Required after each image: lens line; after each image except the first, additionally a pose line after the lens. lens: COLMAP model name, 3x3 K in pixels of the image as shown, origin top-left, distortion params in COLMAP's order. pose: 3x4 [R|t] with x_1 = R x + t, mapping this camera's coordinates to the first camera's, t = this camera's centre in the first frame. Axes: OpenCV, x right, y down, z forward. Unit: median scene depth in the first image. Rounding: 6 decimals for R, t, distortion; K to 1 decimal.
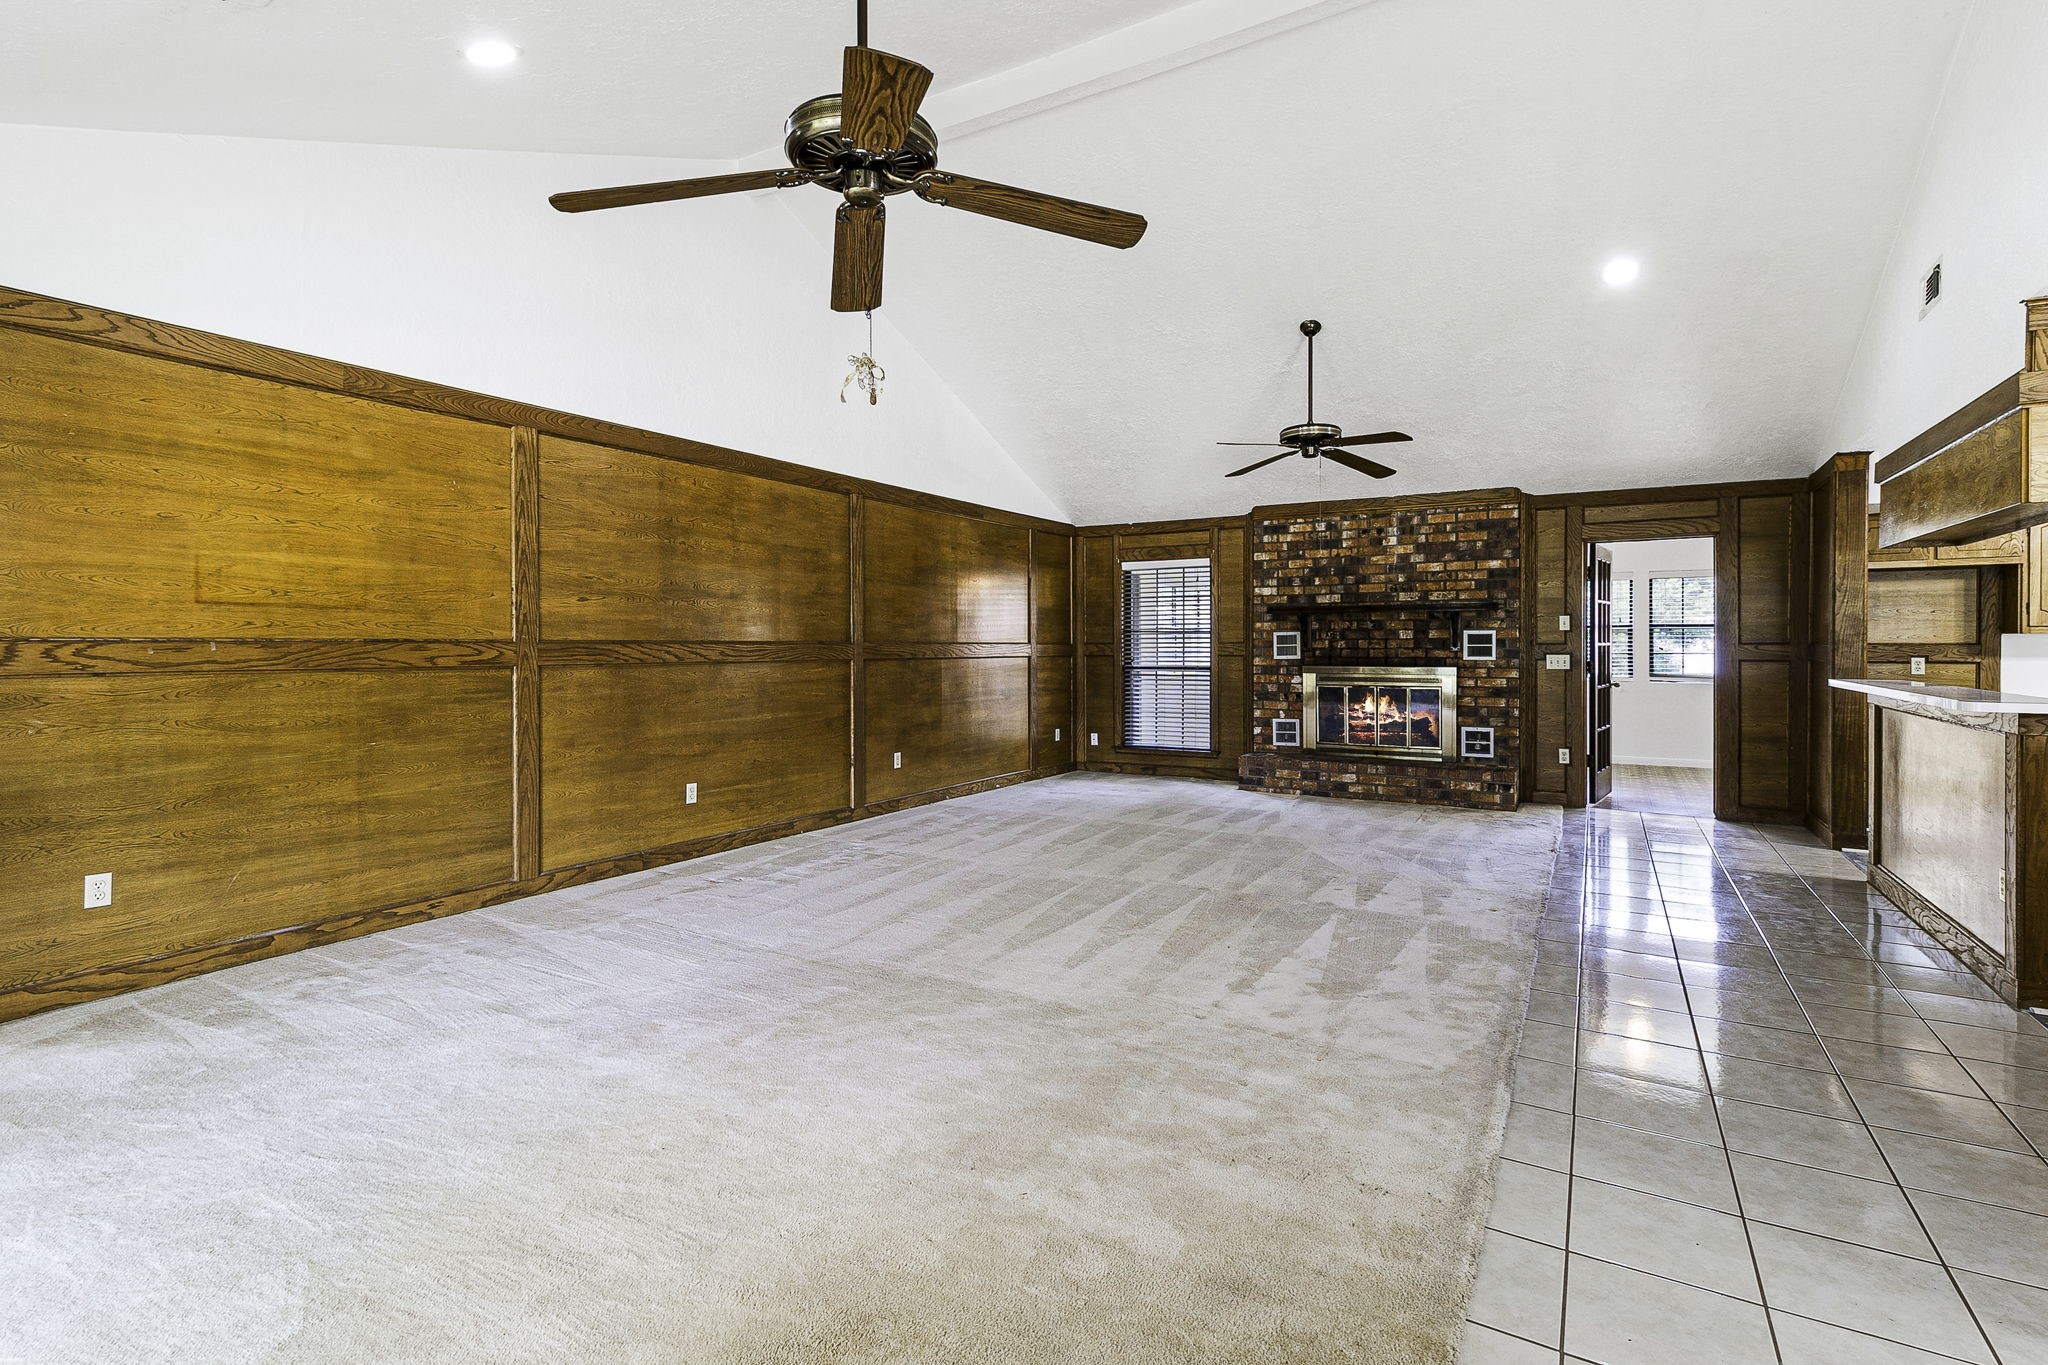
lens RADIAL K [[968.0, 0, 1021.8], [0, 968.0, 654.9], [0, 0, 1]] dist [-0.000257, 0.000240]
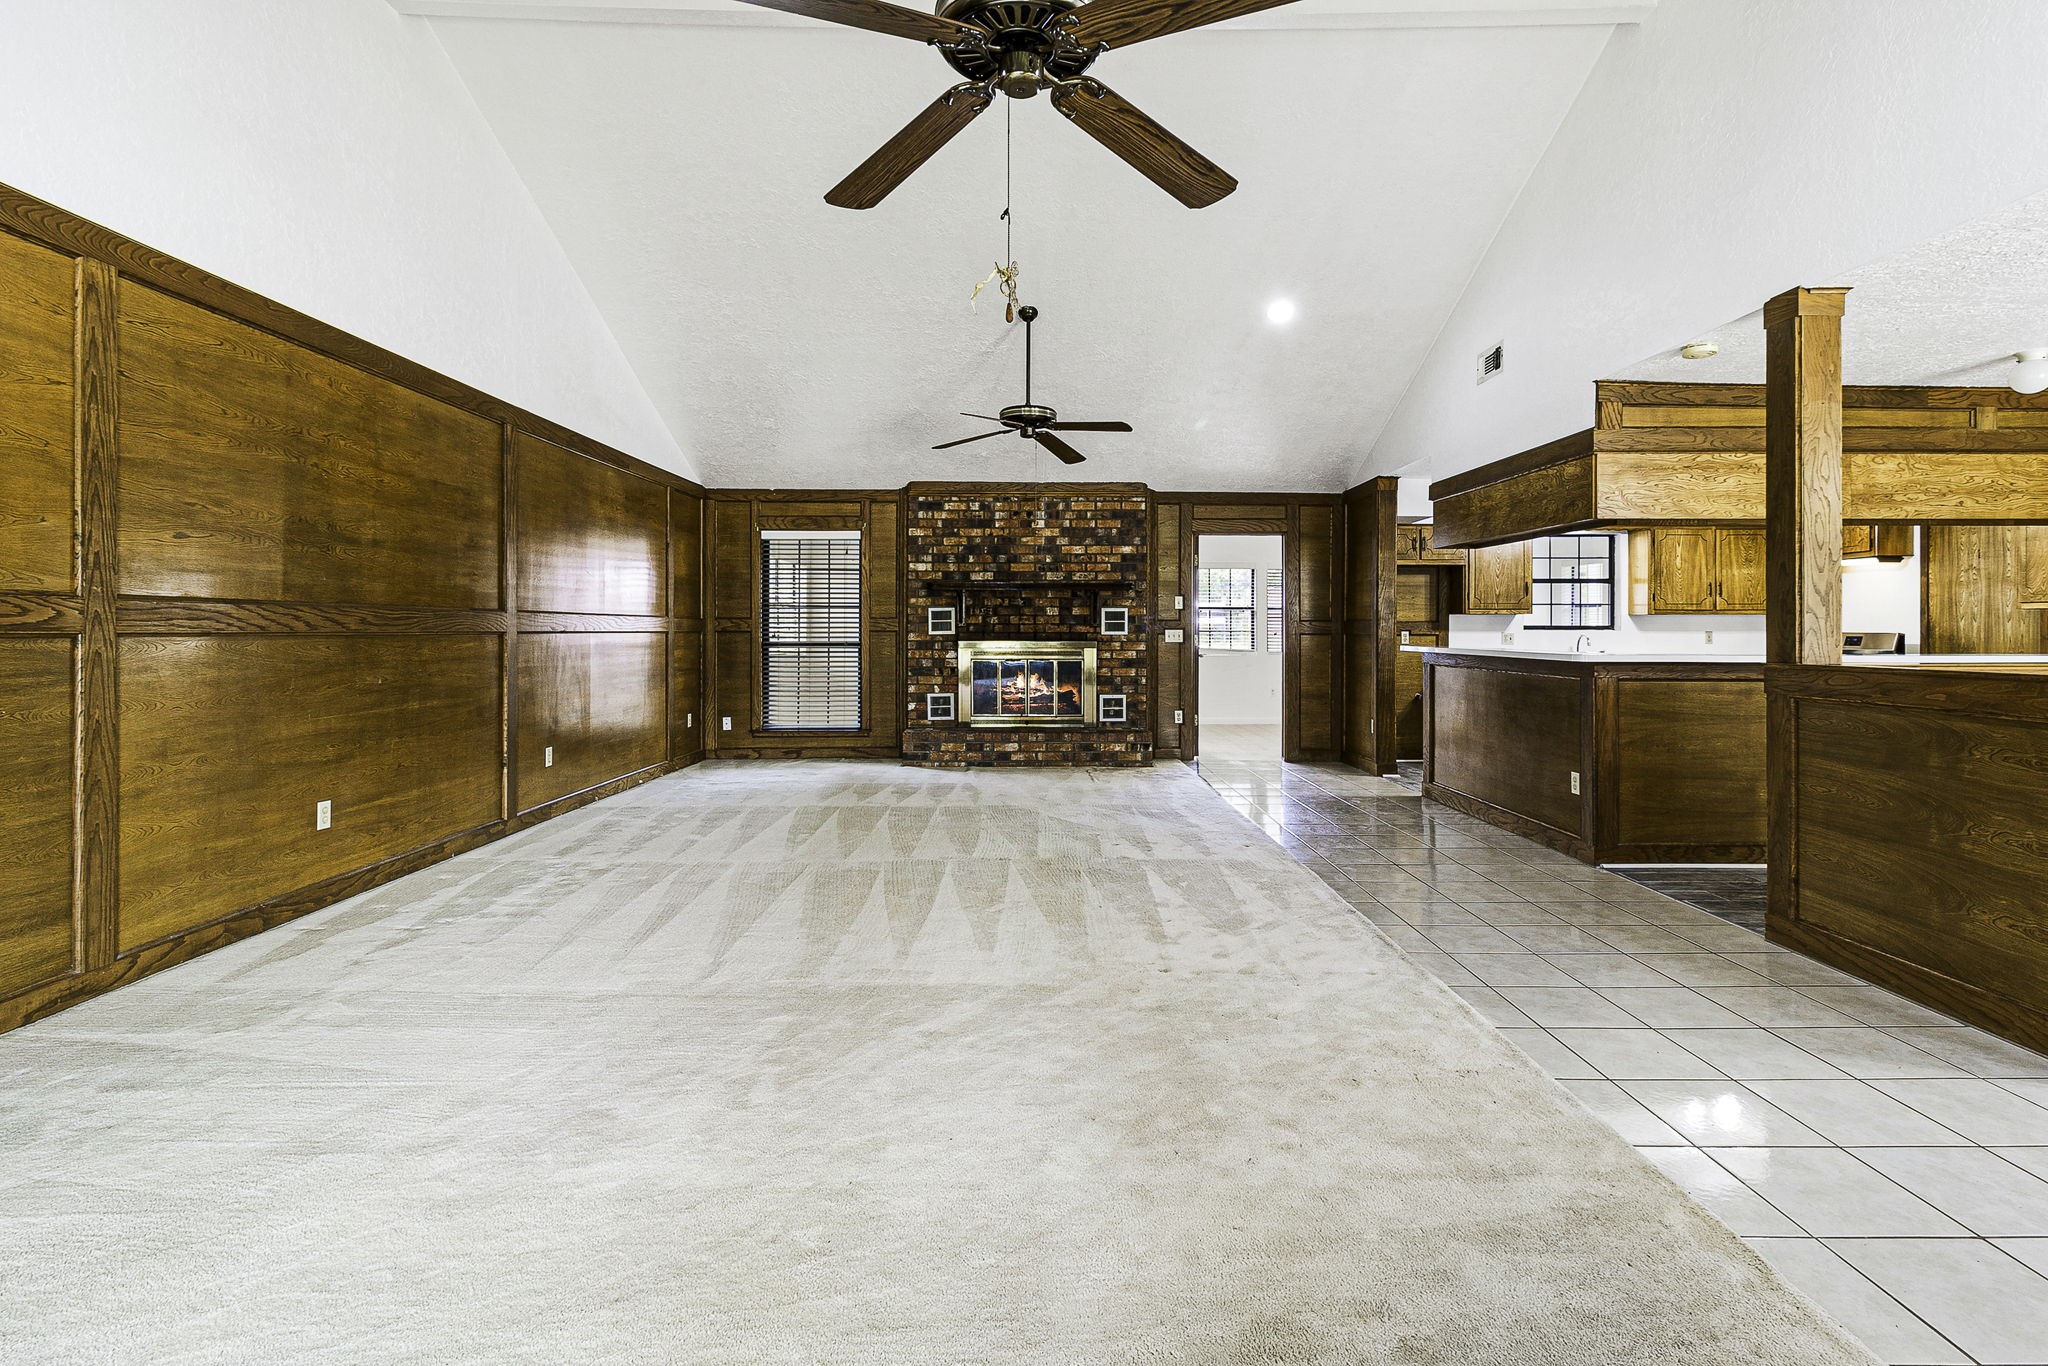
lens RADIAL K [[978.1, 0, 1067.3], [0, 978.1, 629.6], [0, 0, 1]] dist [-0.003451, 0.000373]
pose [[0.853323, 0.002220, 0.521378, -0.199640], [0.001958, 0.999970, -0.007462, 0.009615], [-0.521379, 0.007389, 0.853293, 0.076535]]
